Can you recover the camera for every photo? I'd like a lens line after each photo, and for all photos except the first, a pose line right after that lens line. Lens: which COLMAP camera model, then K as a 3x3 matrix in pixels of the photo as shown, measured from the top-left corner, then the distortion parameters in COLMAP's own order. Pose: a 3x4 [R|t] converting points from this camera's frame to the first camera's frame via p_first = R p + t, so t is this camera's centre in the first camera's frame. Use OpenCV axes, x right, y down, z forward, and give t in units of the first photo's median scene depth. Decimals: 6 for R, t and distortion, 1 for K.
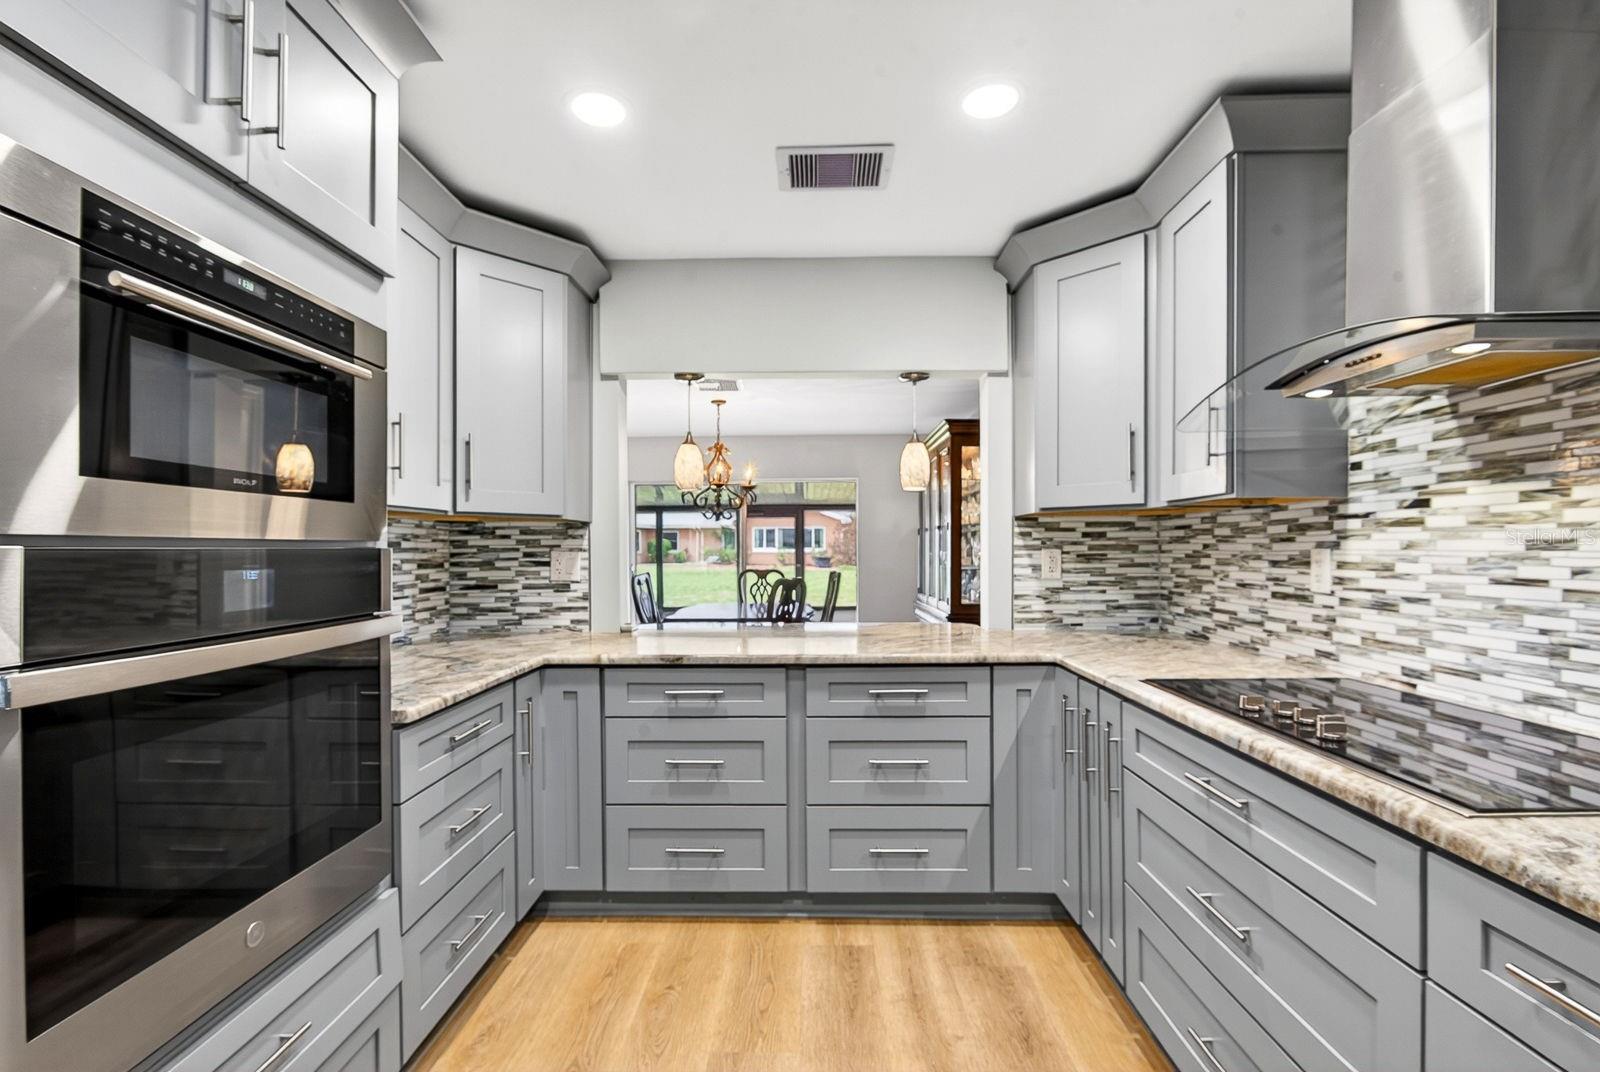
lens RADIAL K [[735.9, 0, 797.1], [0, 735.9, 543.9], [0, 0, 1]] dist [-0.000273, -0.000469]
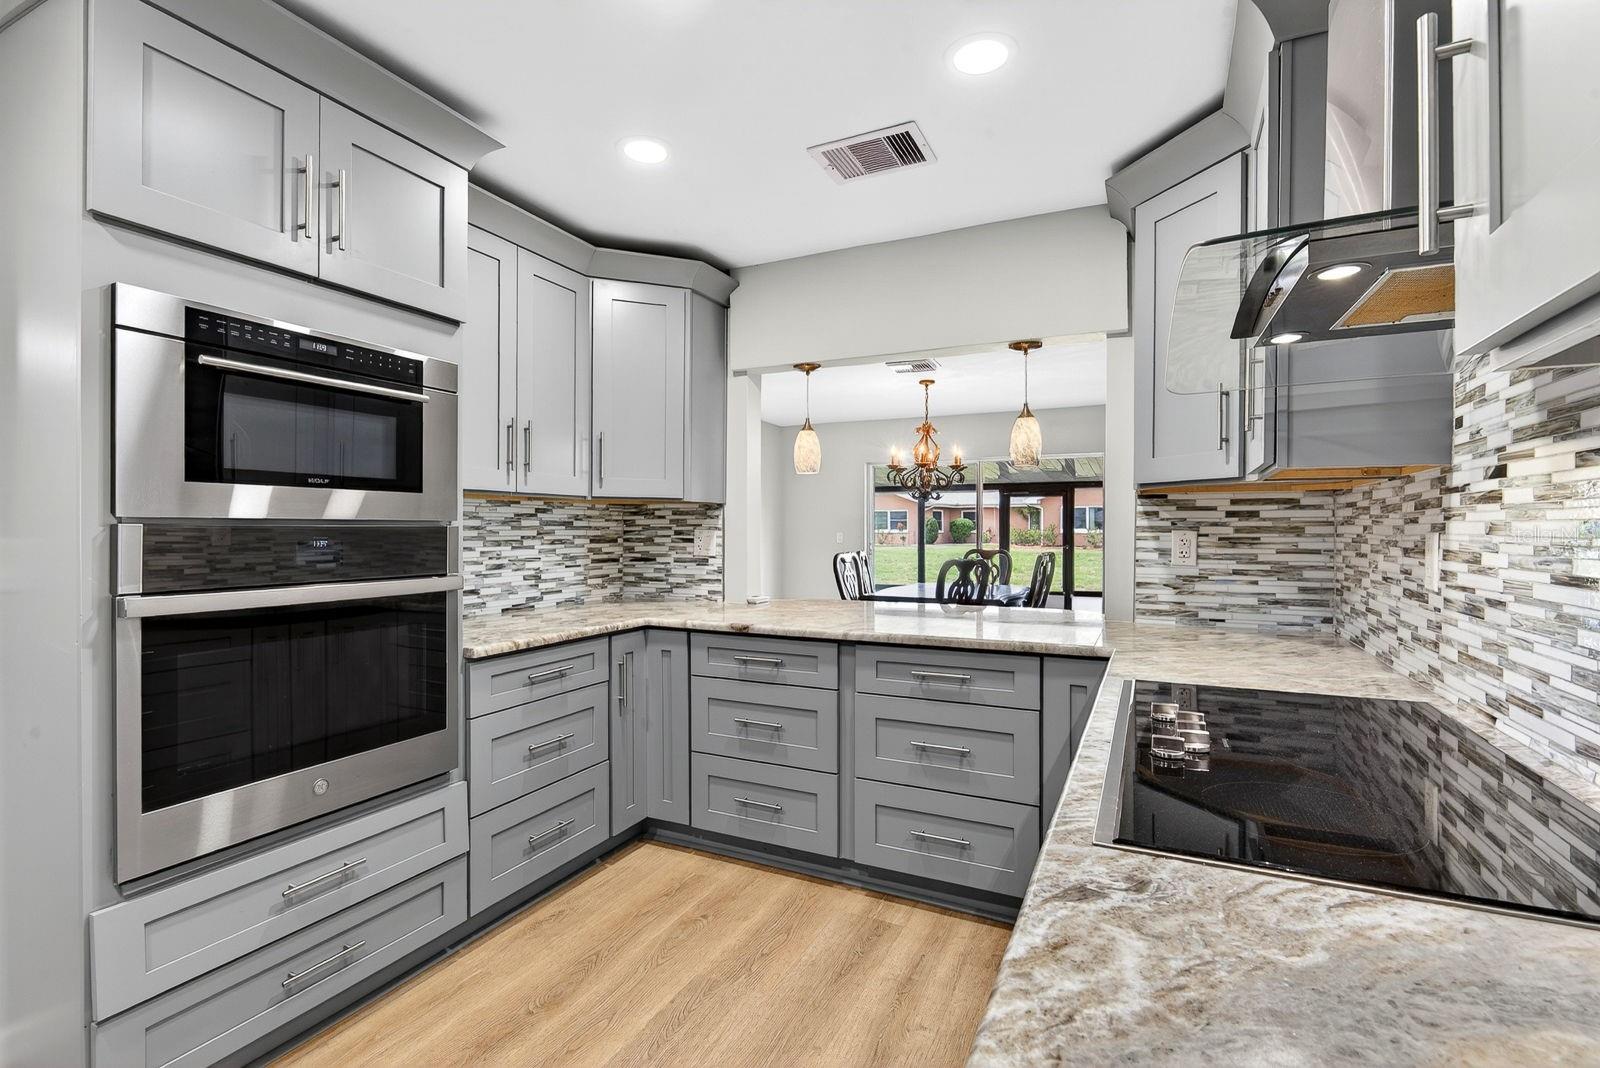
lens RADIAL K [[740.1, 0, 800.4], [0, 740.1, 526.5], [0, 0, 1]] dist [-0.001518, -0.000640]
pose [[0.906895, 0.004828, -0.421328, 0.395299], [-0.003161, 0.999984, 0.004655, -0.001099], [0.421344, -0.002890, 0.906896, 0.030803]]
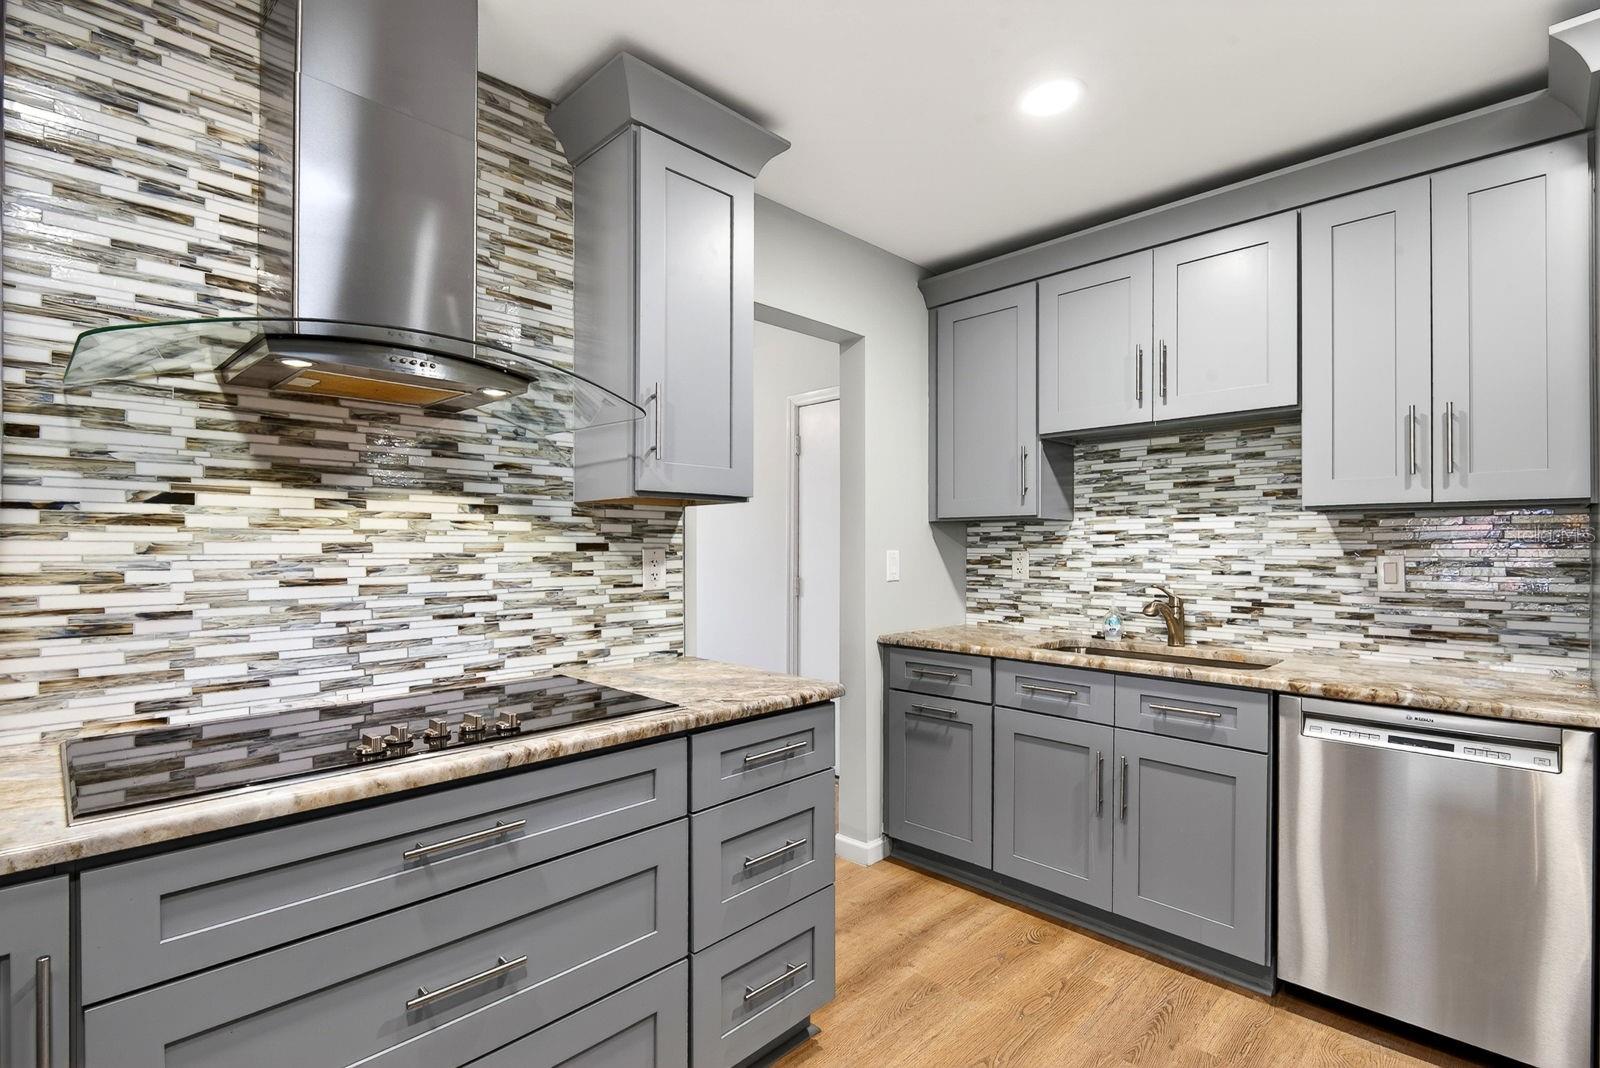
lens RADIAL K [[733.3, 0, 817.1], [0, 733.3, 542.3], [0, 0, 1]] dist [-0.000445, -0.000217]
pose [[-0.729632, 0.007197, 0.683802, -0.190090], [-0.000353, 0.999941, -0.010900, 0.002875], [-0.683839, -0.008194, -0.729586, 0.832961]]
